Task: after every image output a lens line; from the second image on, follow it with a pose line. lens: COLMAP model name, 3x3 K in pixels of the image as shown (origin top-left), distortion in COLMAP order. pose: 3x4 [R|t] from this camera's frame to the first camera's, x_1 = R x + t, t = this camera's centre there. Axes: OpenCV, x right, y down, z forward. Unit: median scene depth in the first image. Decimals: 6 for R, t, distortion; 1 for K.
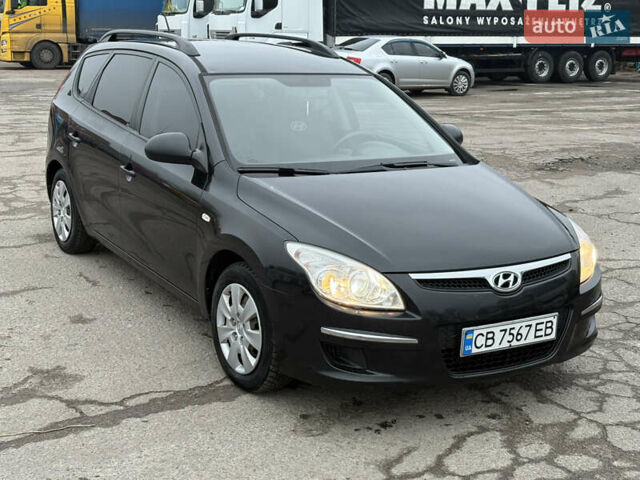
lens RADIAL K [[953.7, 0, 320.0], [0, 953.7, 240.0], [0, 0, 1]] dist [0.249895, -0.927125]
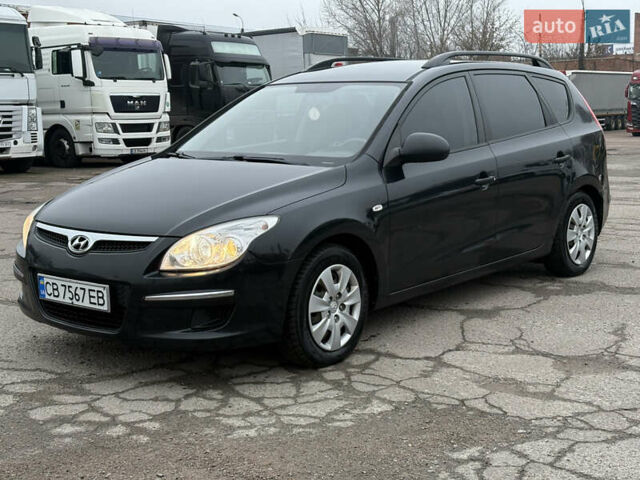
lens RADIAL K [[953.7, 0, 320.0], [0, 953.7, 240.0], [0, 0, 1]] dist [0.249895, -0.927125]
pose [[0.322464, 0.100456, -0.941236, 1.254976], [-0.189808, 0.981019, 0.039674, -0.054213], [0.927357, 0.165861, 0.335410, 0.846573]]
